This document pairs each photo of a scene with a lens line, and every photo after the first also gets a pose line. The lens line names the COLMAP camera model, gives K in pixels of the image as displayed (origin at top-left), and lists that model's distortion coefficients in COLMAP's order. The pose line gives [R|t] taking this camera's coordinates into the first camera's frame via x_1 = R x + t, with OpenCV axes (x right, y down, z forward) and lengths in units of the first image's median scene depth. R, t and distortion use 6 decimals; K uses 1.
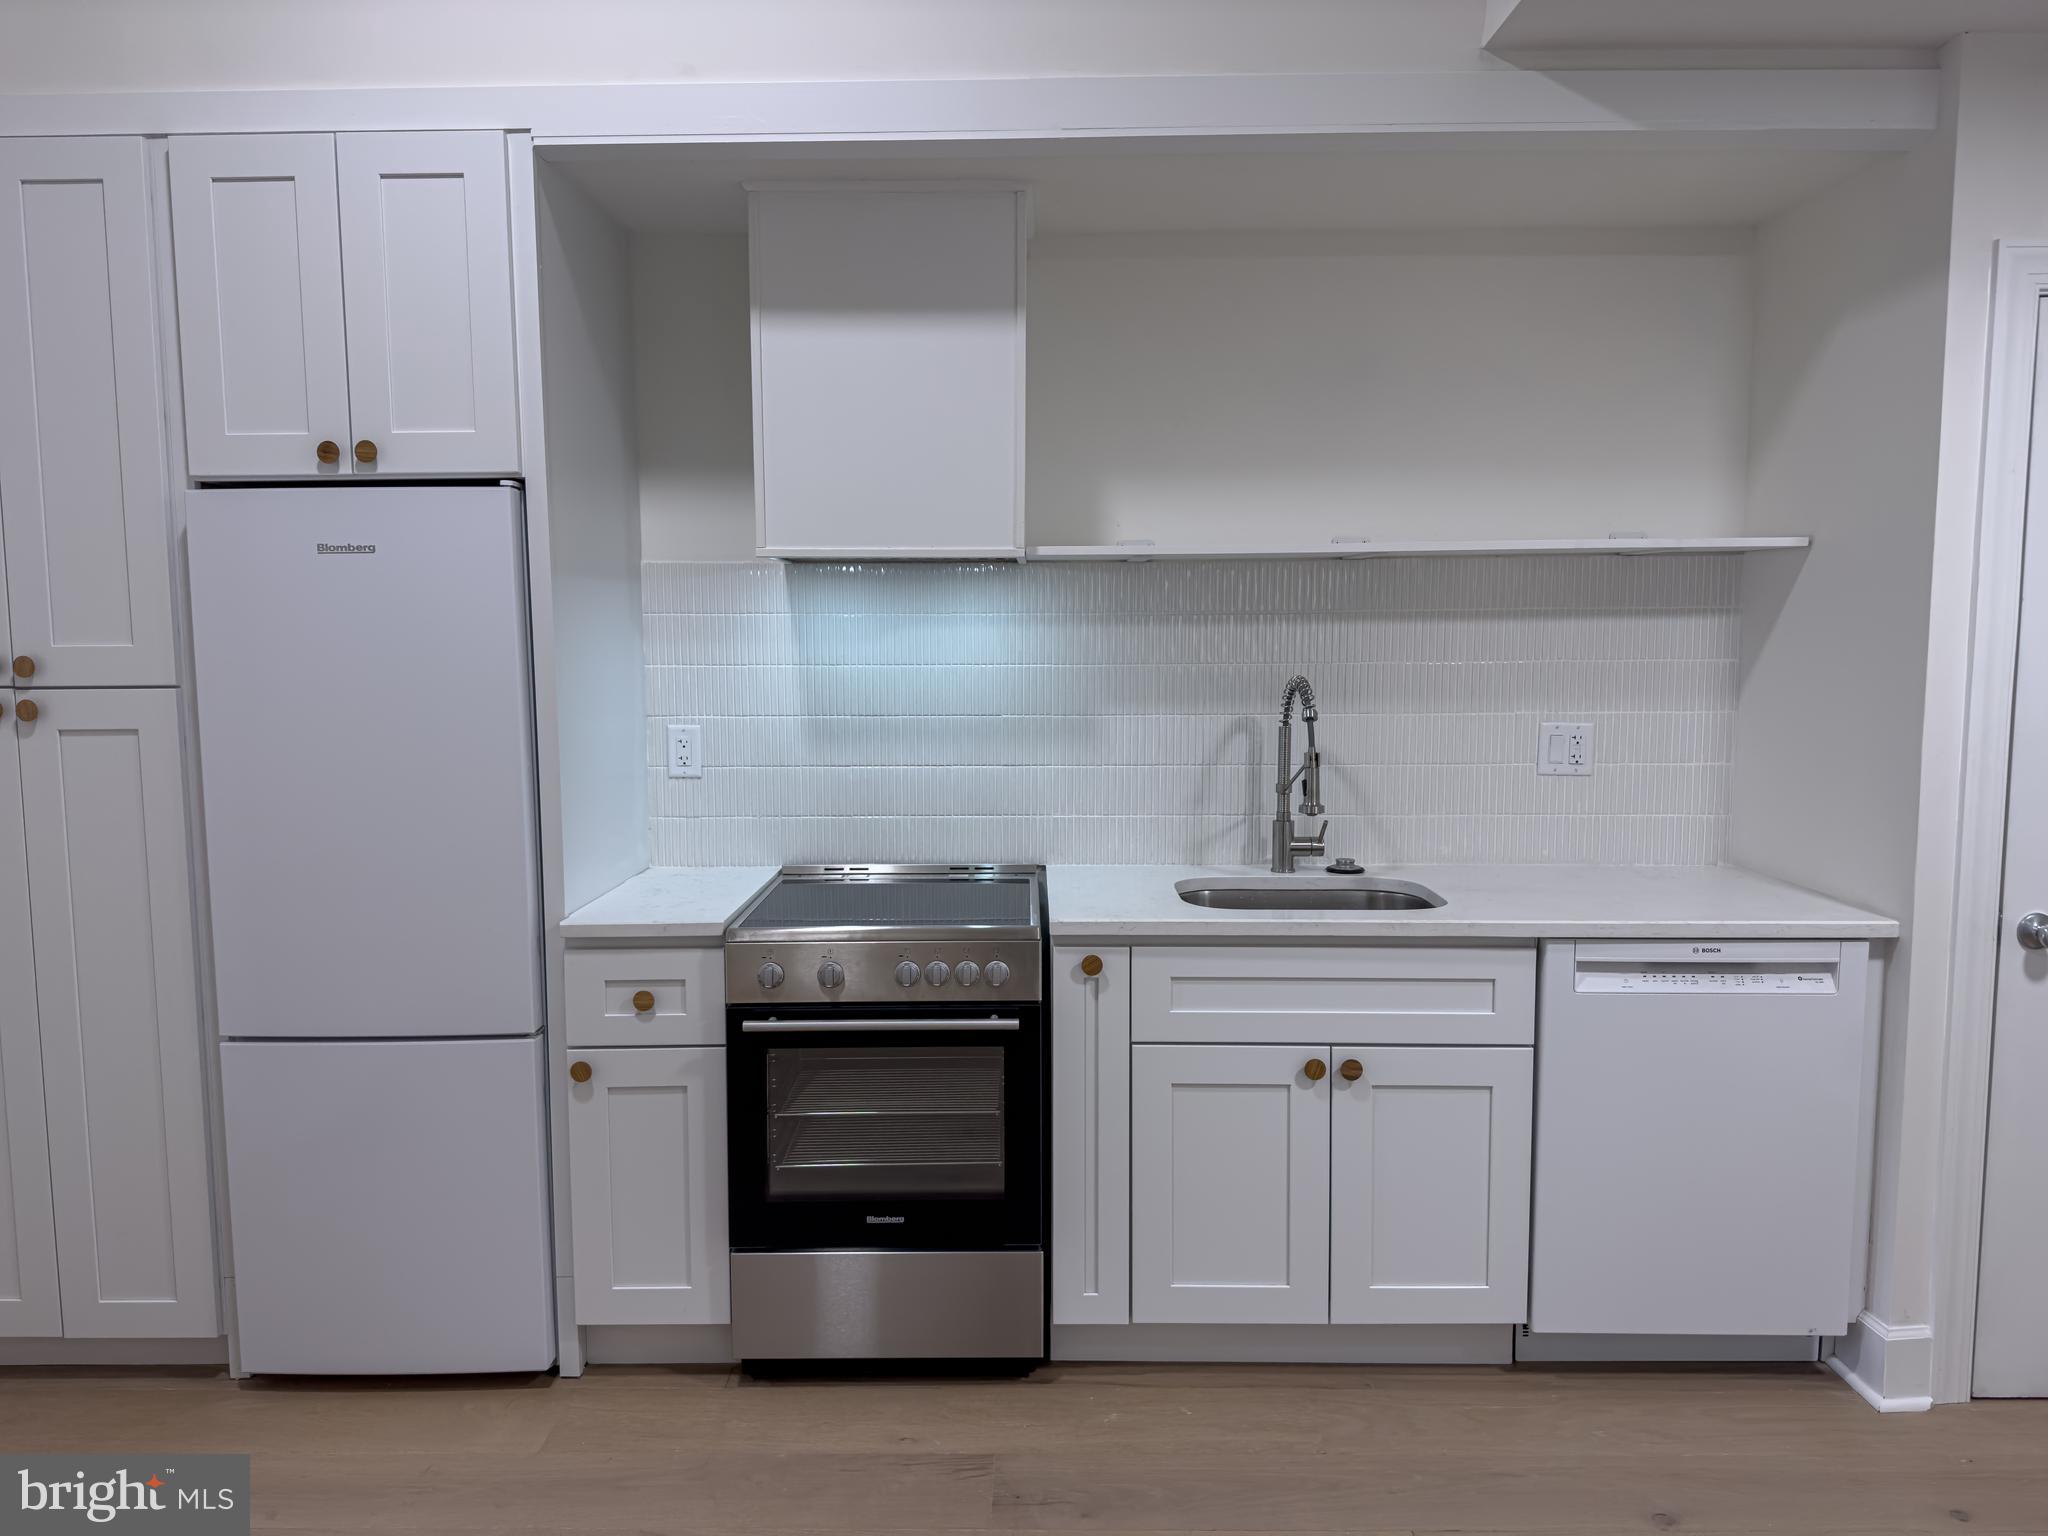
lens RADIAL K [[1438.4, 0, 1024.0], [0, 1438.4, 768.0], [0, 0, 1]] dist [0.006712, -0.005310]
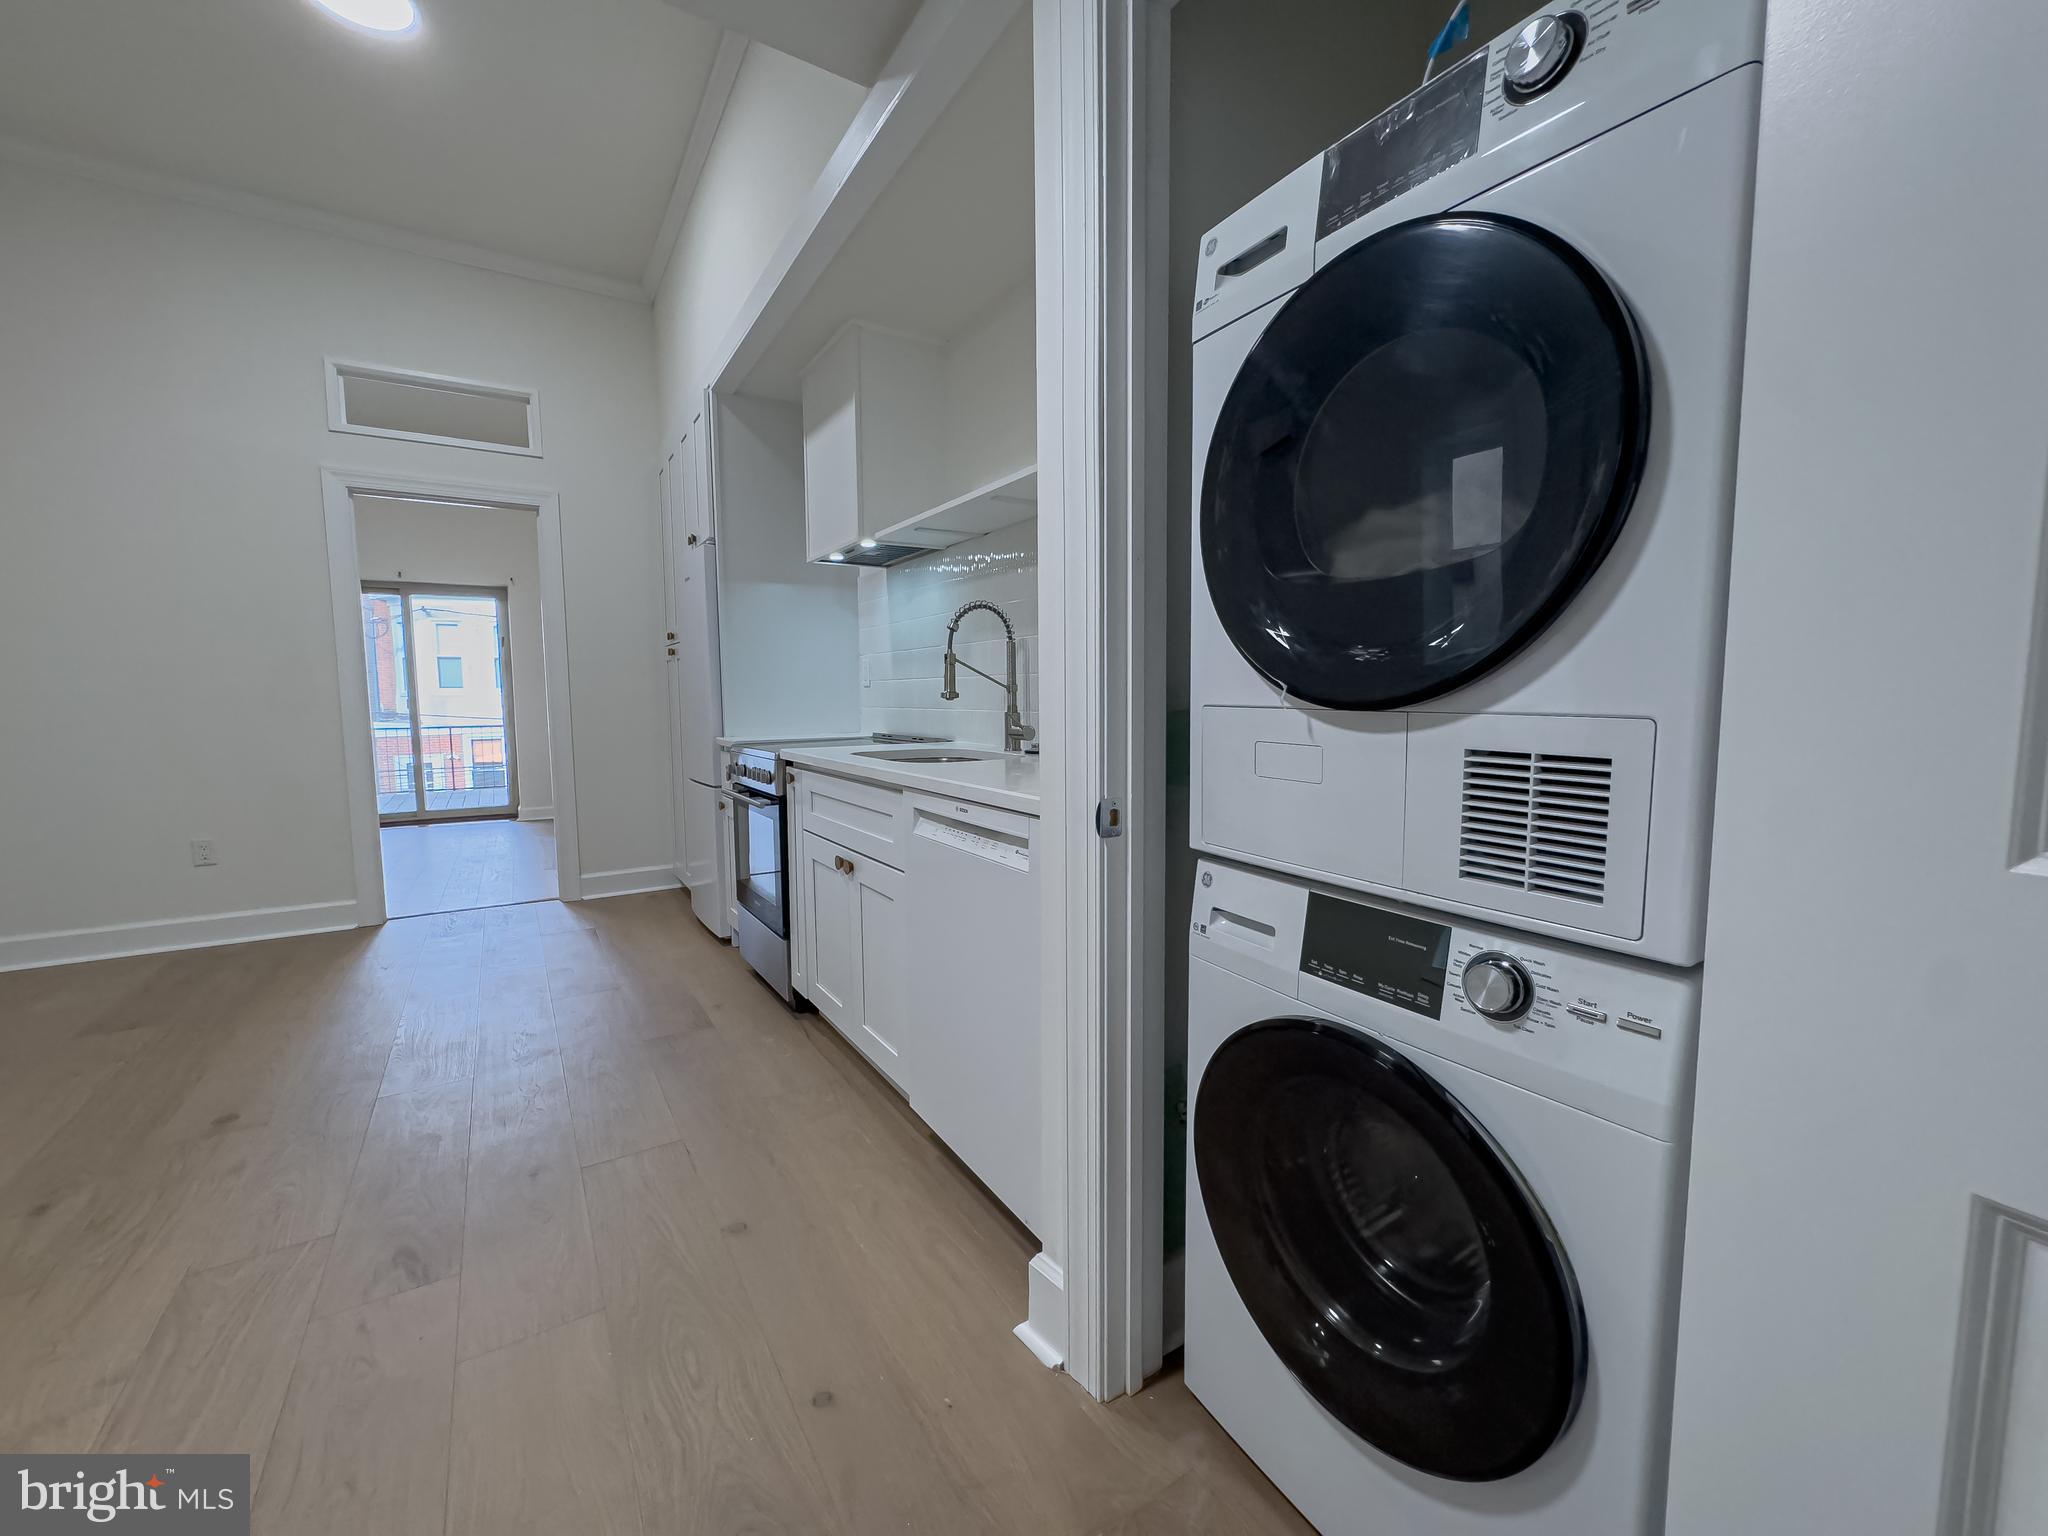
lens RADIAL K [[819.7, 0, 1024.0], [0, 819.7, 768.0], [0, 0, 1]] dist [-0.002449, -0.000138]
pose [[0.552457, 0.075448, -0.830120, 0.983672], [-0.068857, 0.996622, 0.044756, 0.064255], [0.830692, 0.032434, 0.555786, 0.688460]]
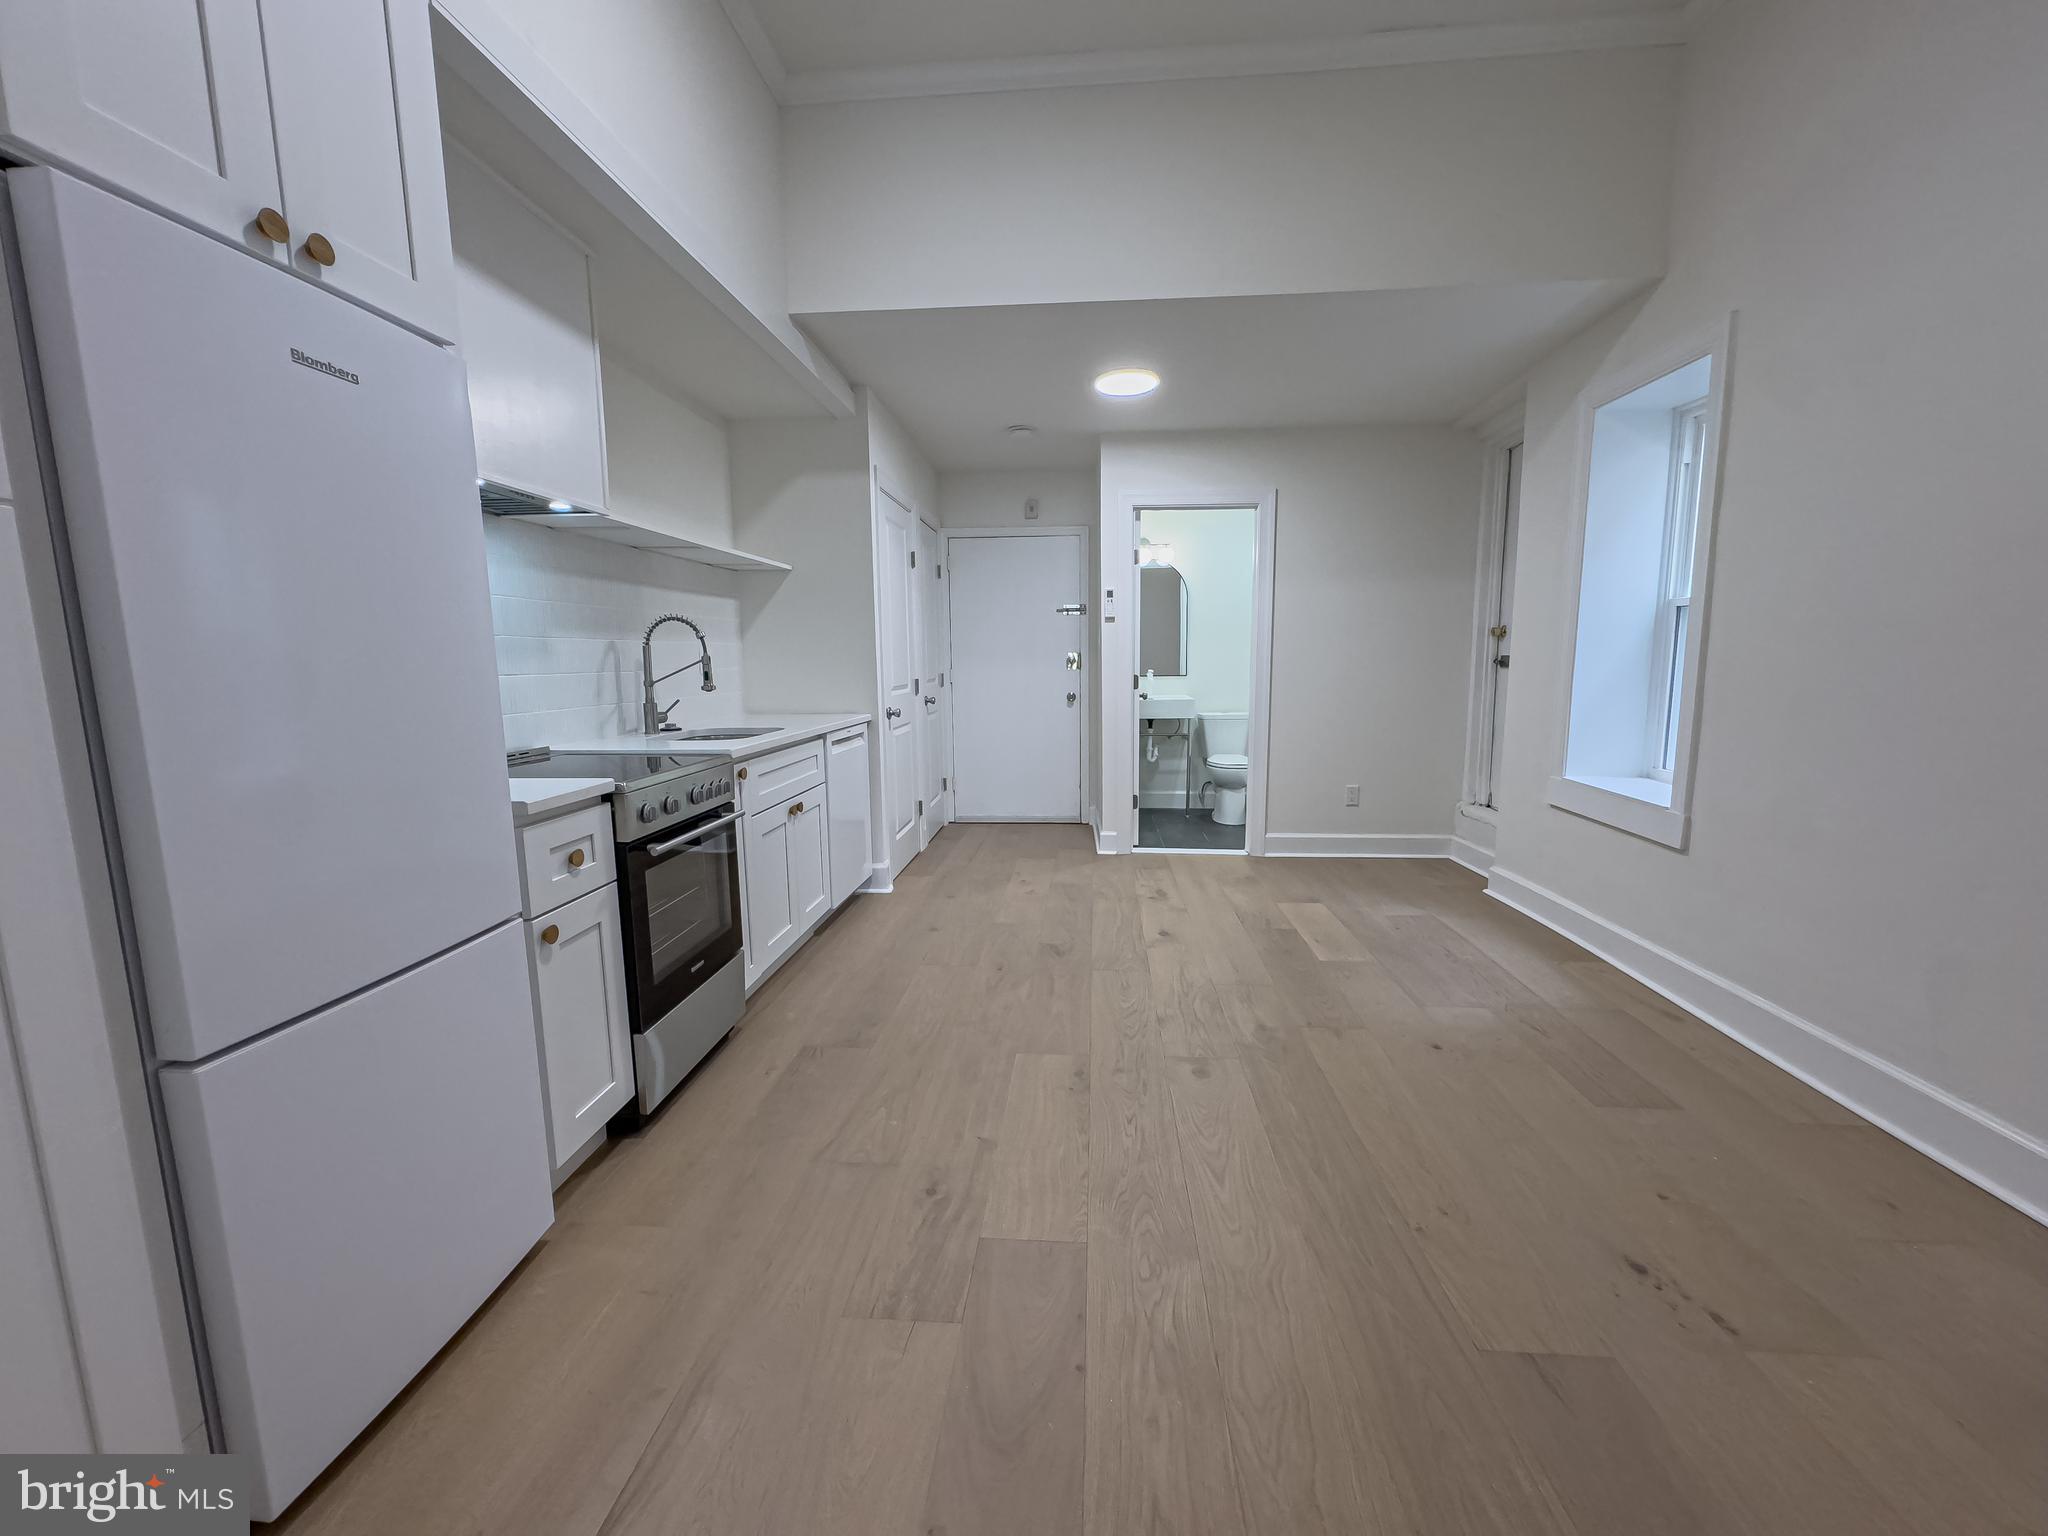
lens RADIAL K [[819.7, 0, 1024.0], [0, 819.7, 768.0], [0, 0, 1]] dist [-0.002449, -0.000138]
pose [[0.077651, -0.130542, 0.988397, -0.874660], [0.102464, 0.987186, 0.122332, 0.046885], [-0.991701, 0.091776, 0.090032, 0.574976]]
